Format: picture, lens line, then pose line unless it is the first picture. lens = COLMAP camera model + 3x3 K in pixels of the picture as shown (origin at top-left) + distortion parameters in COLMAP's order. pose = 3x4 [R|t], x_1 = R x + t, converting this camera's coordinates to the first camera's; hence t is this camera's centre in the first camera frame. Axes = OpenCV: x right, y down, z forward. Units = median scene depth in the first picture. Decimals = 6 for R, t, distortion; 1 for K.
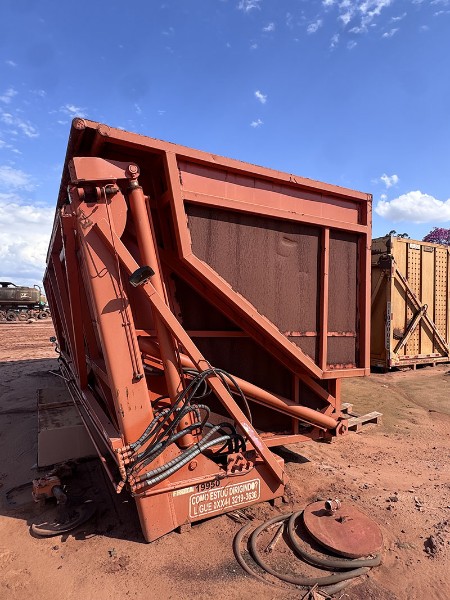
lens RADIAL K [[354.9, 0, 229.3], [0, 354.9, 299.5], [0, 0, 1]] dist [0.003784, 0.001647]
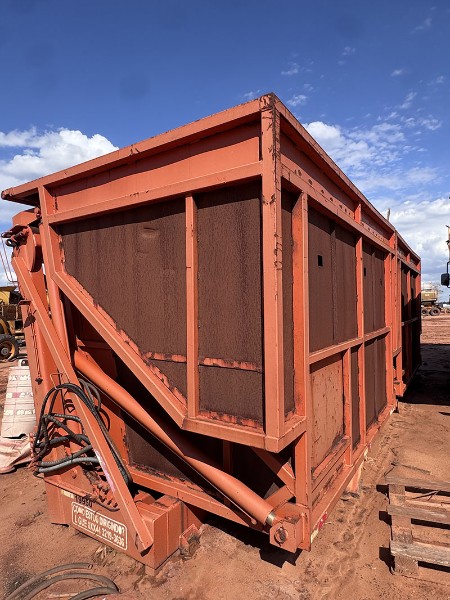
lens RADIAL K [[354.9, 0, 229.3], [0, 354.9, 299.5], [0, 0, 1]] dist [0.003784, 0.001647]
pose [[0.487290, -0.044168, -0.872122, 0.878935], [0.056088, 0.998241, -0.019217, 0.002976], [0.871437, -0.039551, 0.488911, 0.760050]]
